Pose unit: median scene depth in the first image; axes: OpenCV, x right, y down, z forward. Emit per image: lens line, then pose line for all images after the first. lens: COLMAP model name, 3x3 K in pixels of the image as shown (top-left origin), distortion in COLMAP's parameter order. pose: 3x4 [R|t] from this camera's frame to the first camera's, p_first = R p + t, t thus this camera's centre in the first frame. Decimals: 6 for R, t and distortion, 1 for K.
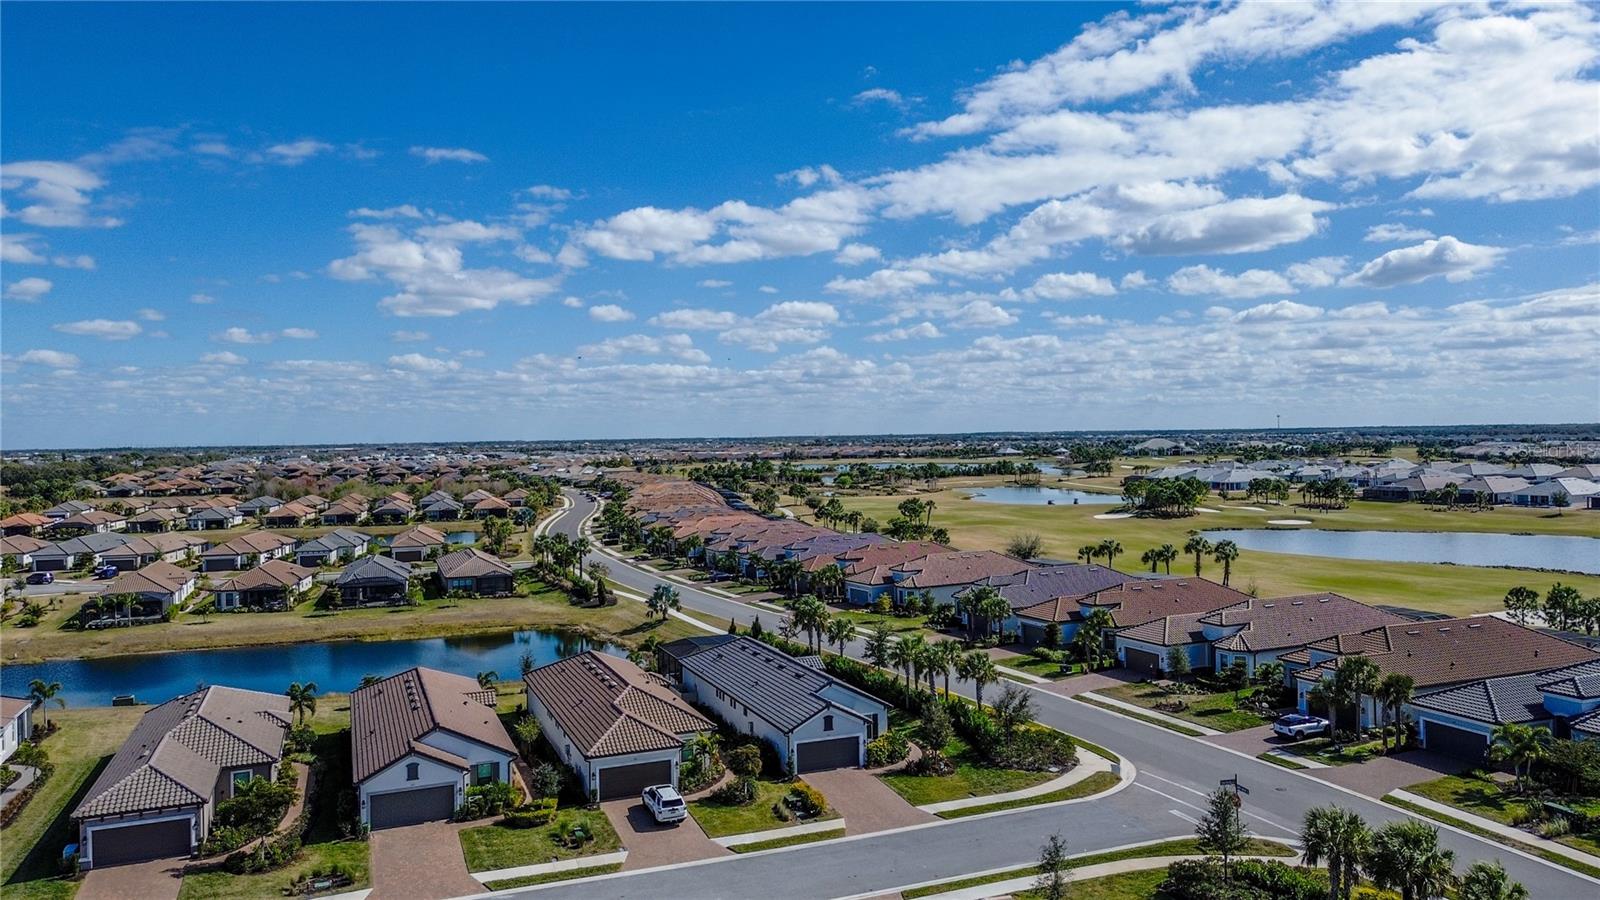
lens RADIAL K [[1137.9, 0, 800.0], [0, 1137.9, 450.0], [0, 0, 1]] dist [0.045533, -0.008036]
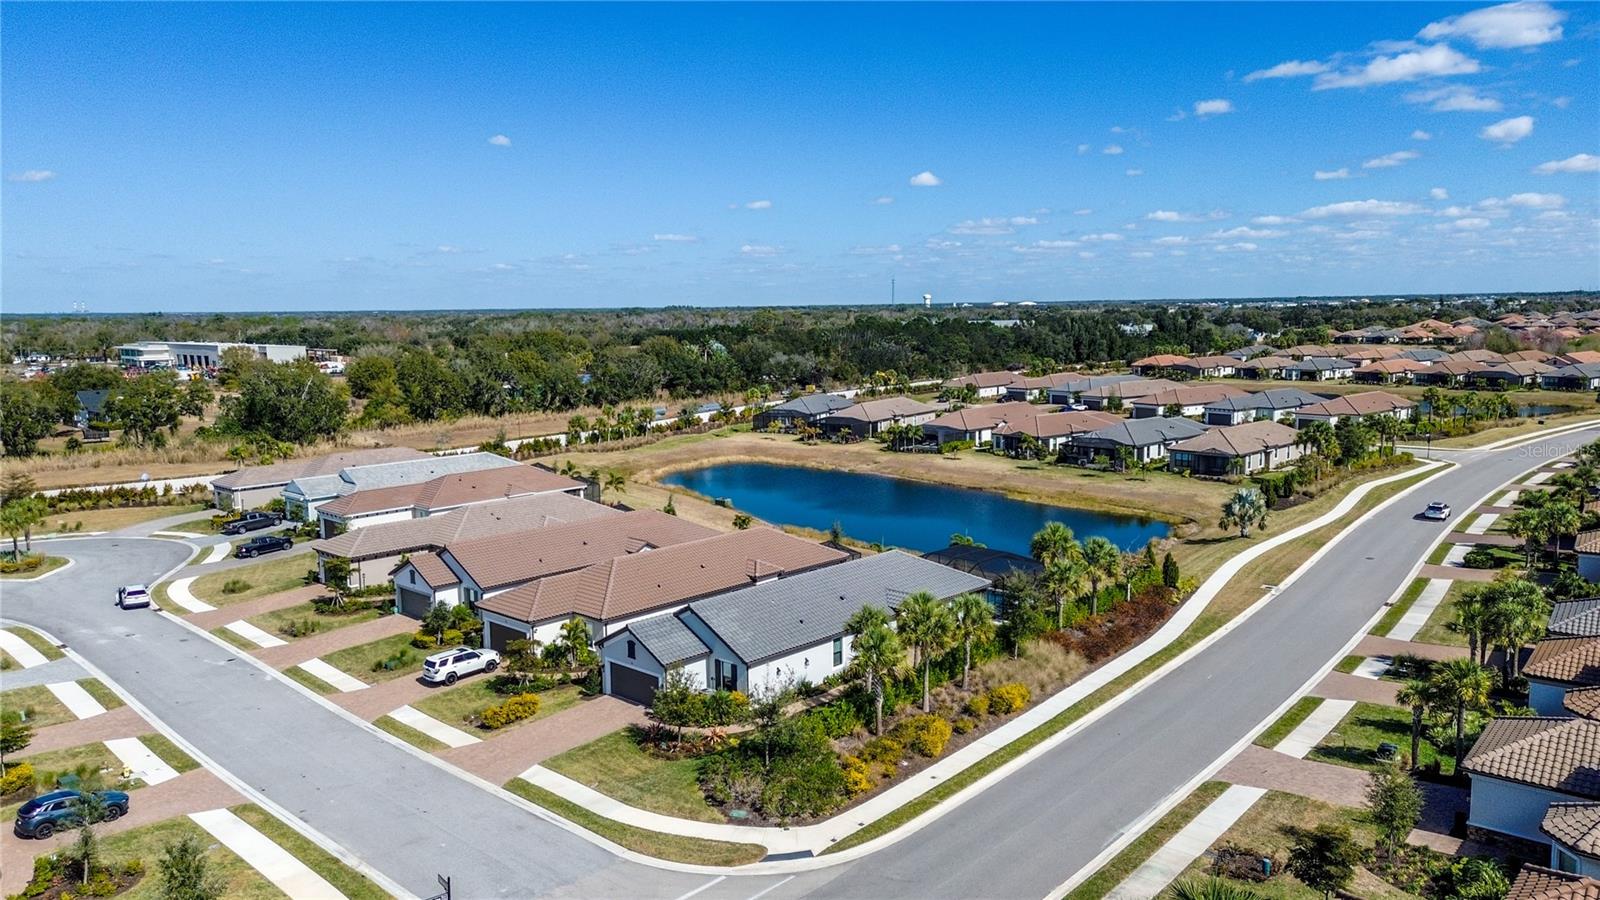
lens RADIAL K [[1137.9, 0, 800.0], [0, 1137.9, 450.0], [0, 0, 1]] dist [0.045533, -0.008036]
pose [[0.410115, 0.123163, -0.903680, 0.817671], [-0.001077, 0.990905, 0.134562, -0.017101], [0.912033, -0.054212, 0.406517, 0.788190]]
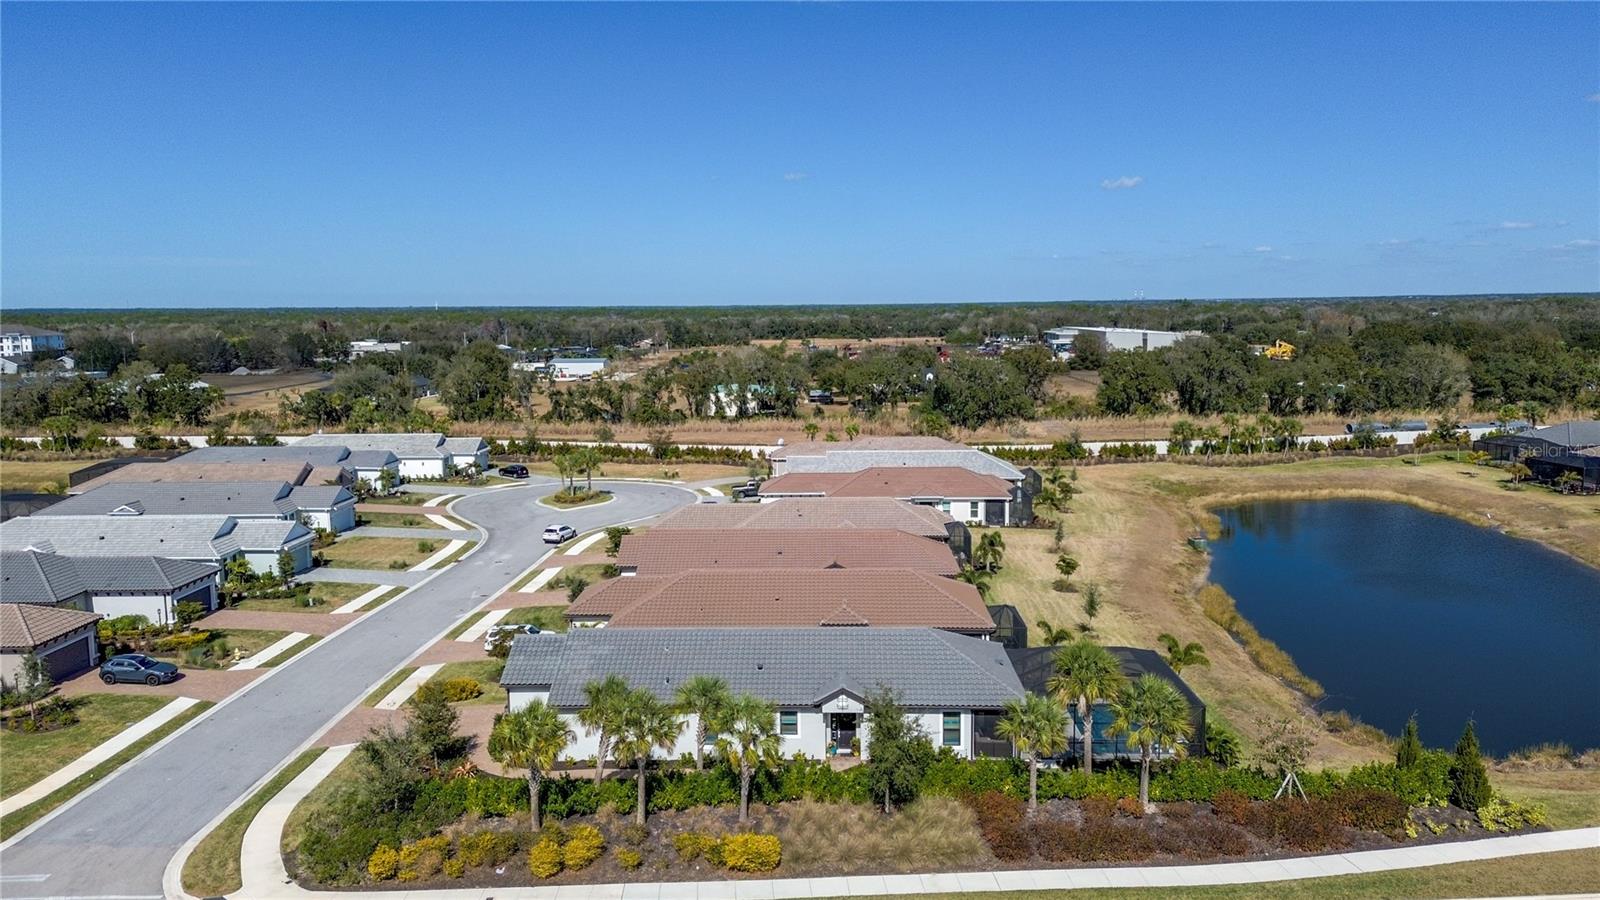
lens RADIAL K [[1137.9, 0, 800.0], [0, 1137.9, 450.0], [0, 0, 1]] dist [0.045533, -0.008036]
pose [[-0.402082, 0.134074, -0.905734, 0.656051], [0.004953, 0.989525, 0.144279, -0.020857], [0.915590, 0.053526, -0.398534, 1.501063]]
